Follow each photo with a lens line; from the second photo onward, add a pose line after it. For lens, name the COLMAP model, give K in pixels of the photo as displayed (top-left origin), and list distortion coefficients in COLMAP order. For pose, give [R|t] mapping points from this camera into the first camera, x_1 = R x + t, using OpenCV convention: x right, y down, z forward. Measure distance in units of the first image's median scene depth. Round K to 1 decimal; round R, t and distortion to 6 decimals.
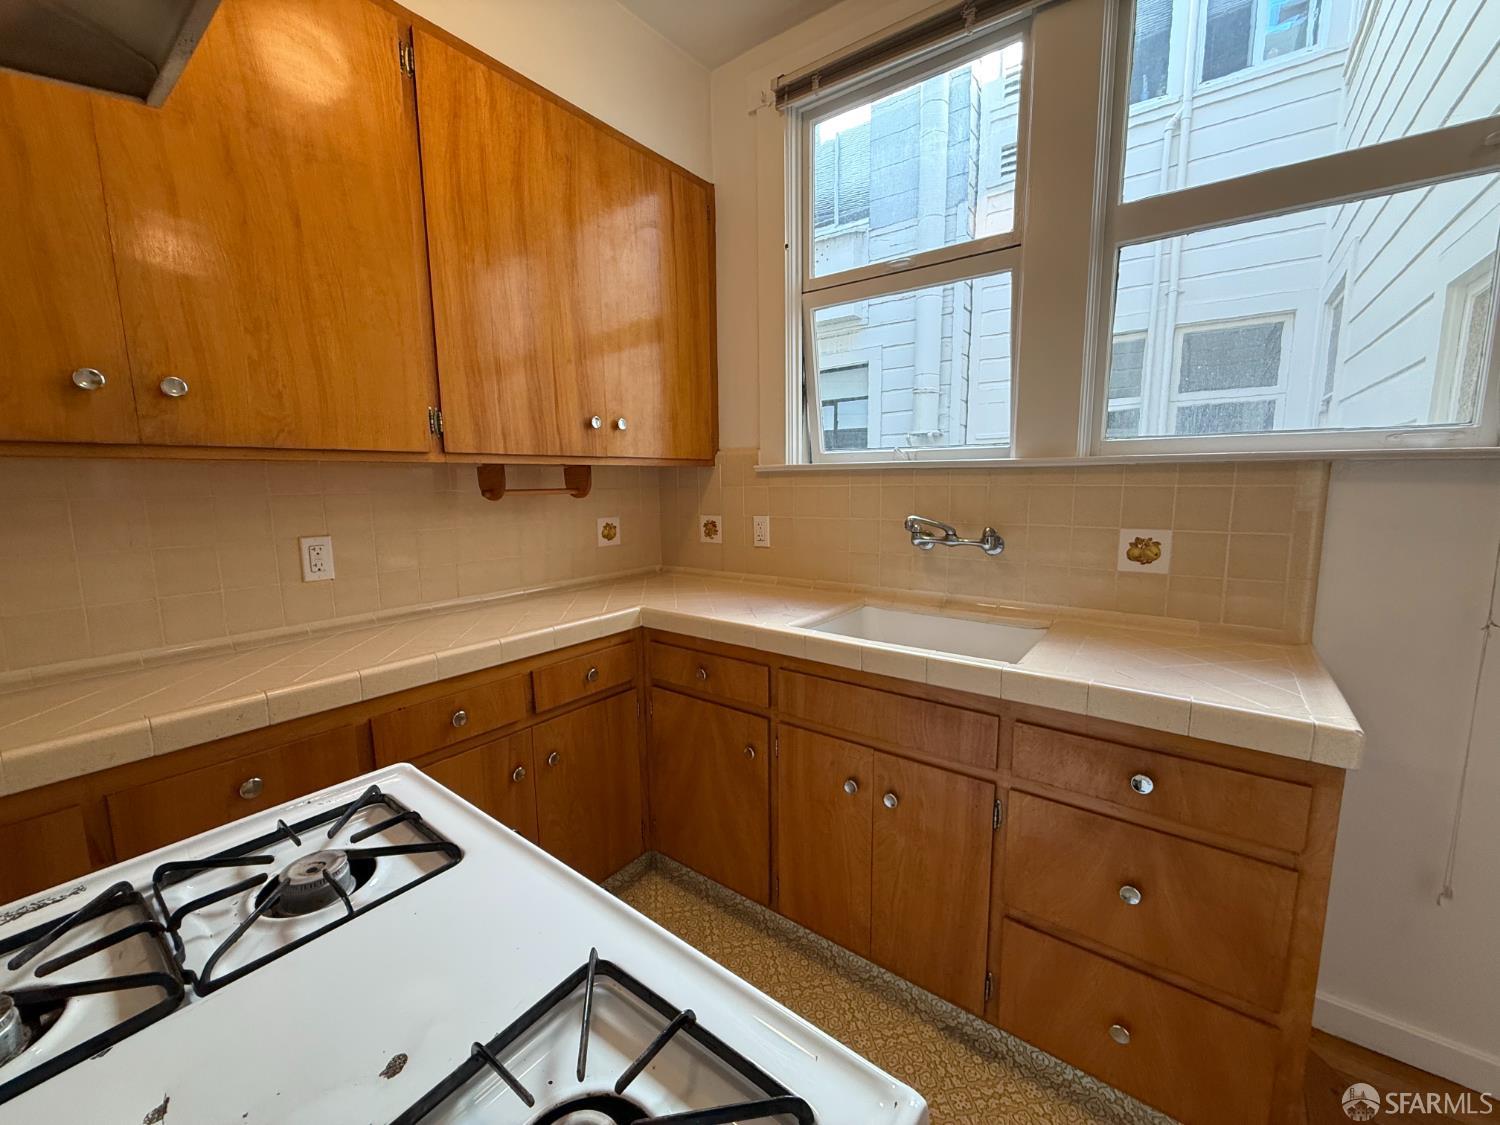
lens RADIAL K [[597.6, 0, 747.3], [0, 597.6, 562.2], [0, 0, 1]] dist [-0.002524, -0.000060]
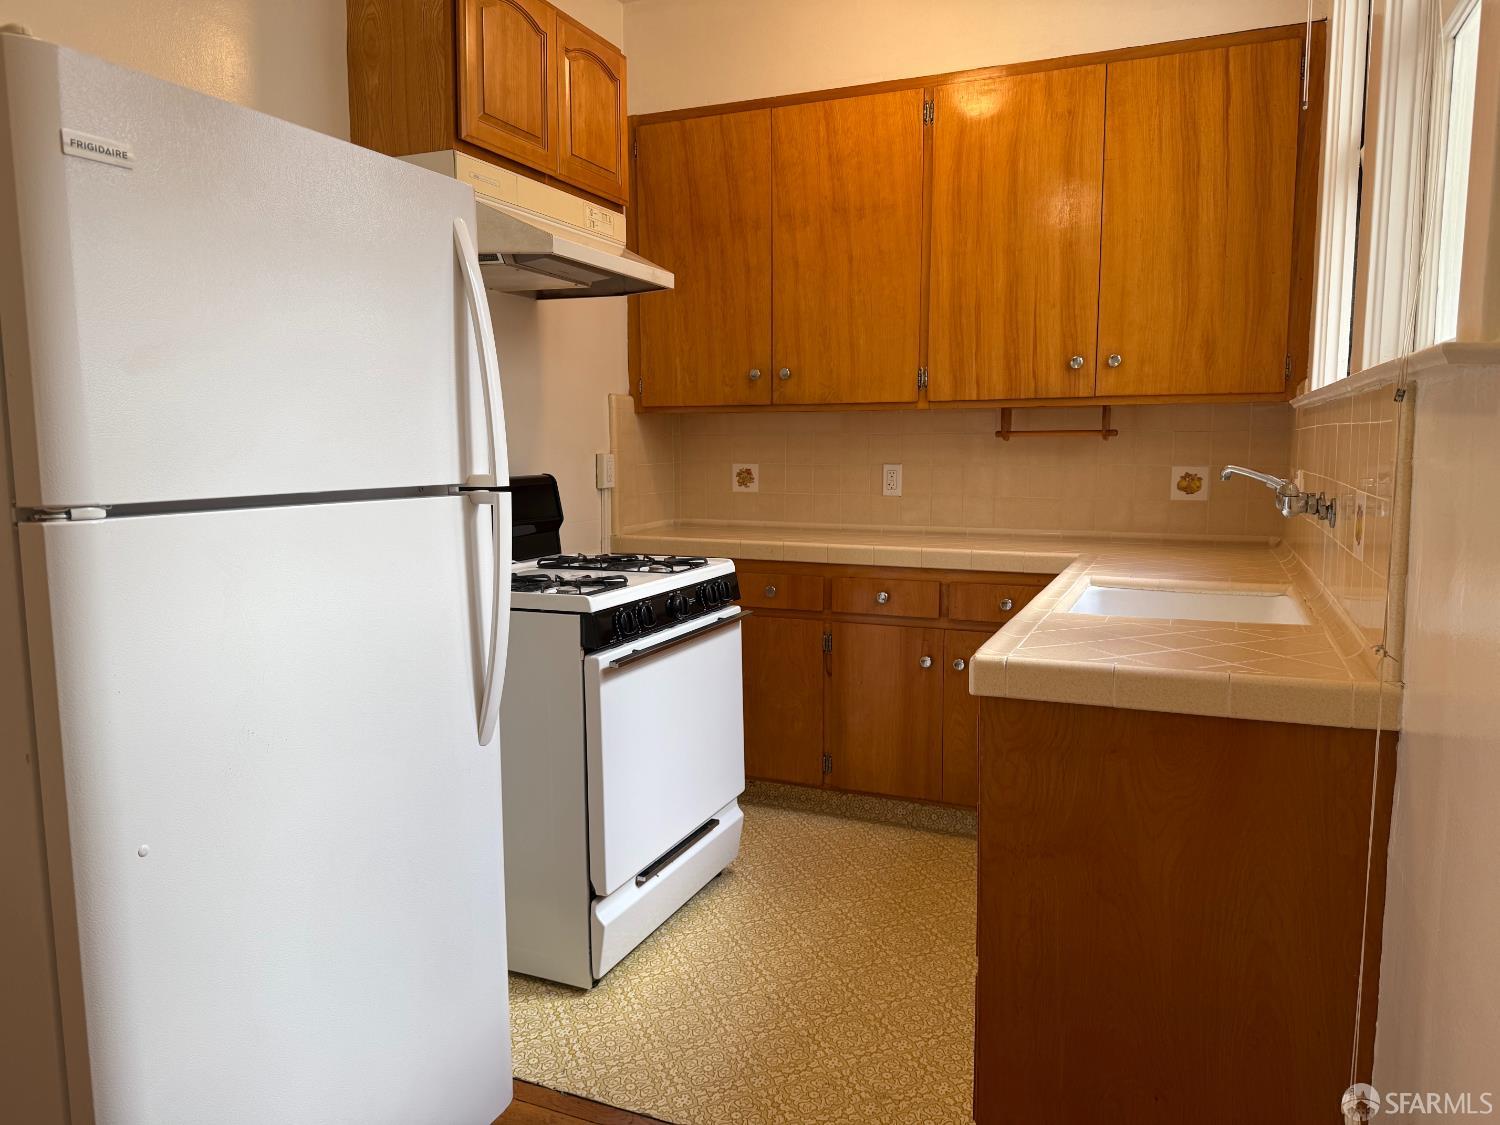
lens RADIAL K [[1034.6, 0, 754.0], [0, 1034.6, 560.4], [0, 0, 1]] dist [0.166141, -0.352692]
pose [[0.239670, 0.121461, -0.963226, 1.469666], [-0.132627, 0.986938, 0.091451, 0.000541], [0.961753, 0.105832, 0.252649, 0.092620]]
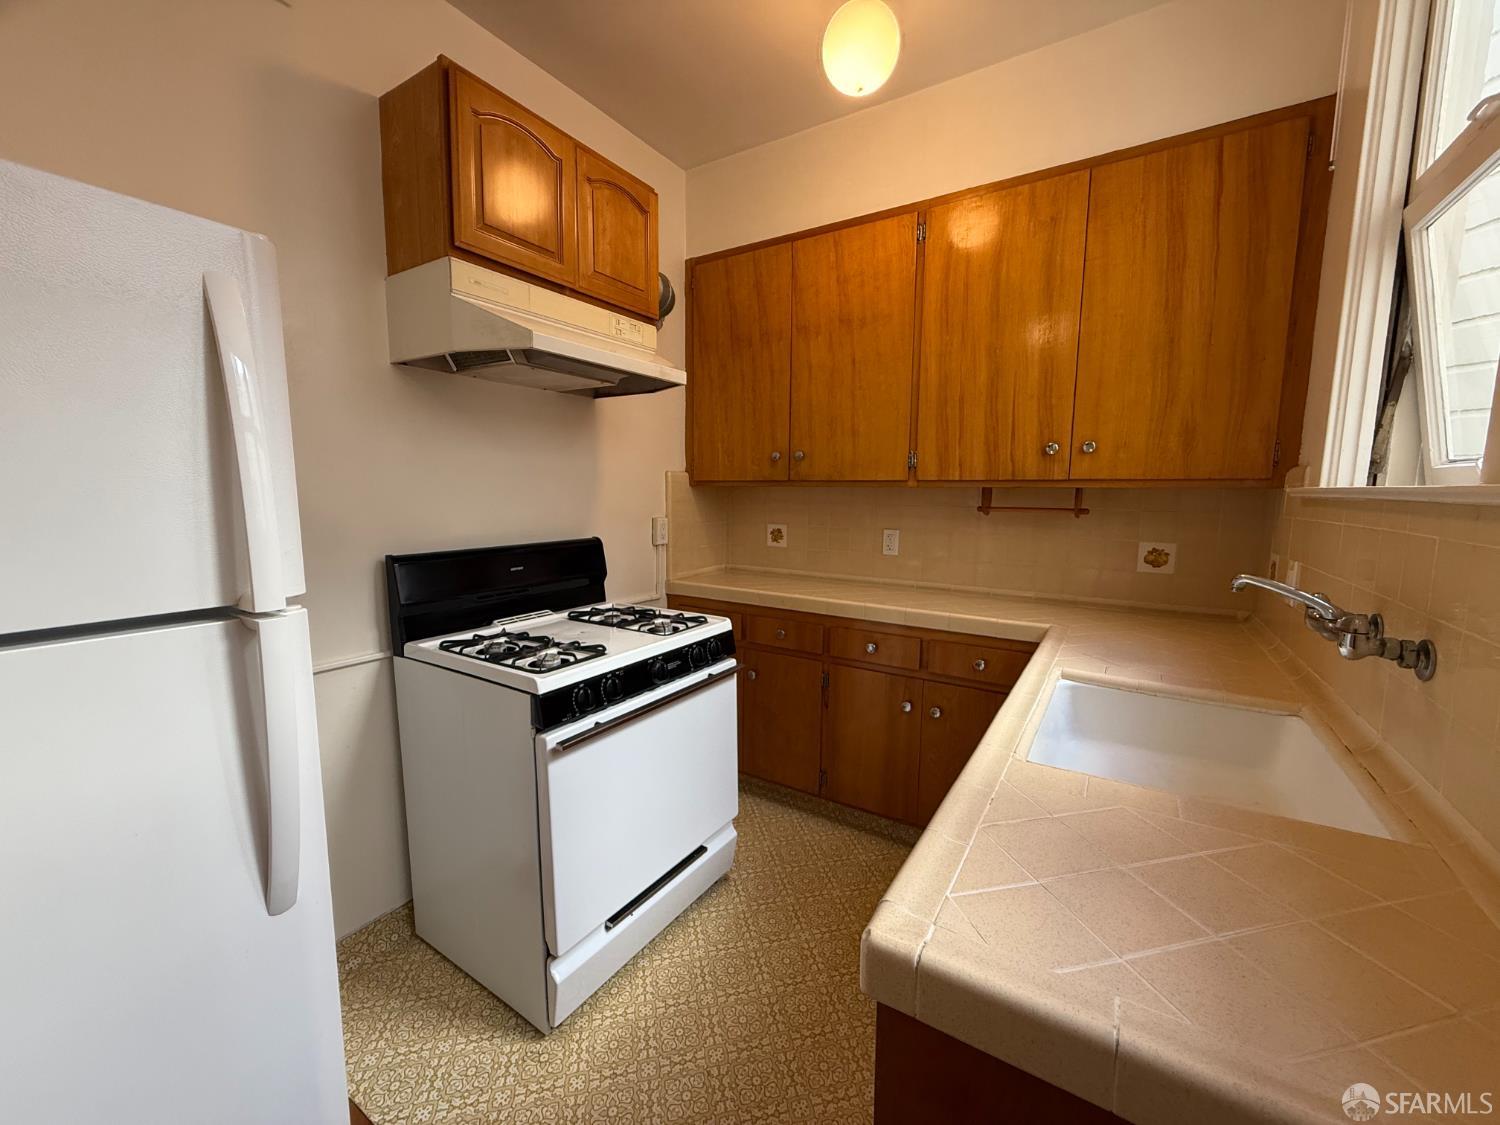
lens RADIAL K [[597.6, 0, 747.3], [0, 597.6, 562.2], [0, 0, 1]] dist [-0.002524, -0.000060]
pose [[0.073512, 0.131577, -0.988576, 0.886158], [-0.144820, 0.982160, 0.119954, -0.090091], [0.986723, 0.134347, 0.091256, 0.424514]]
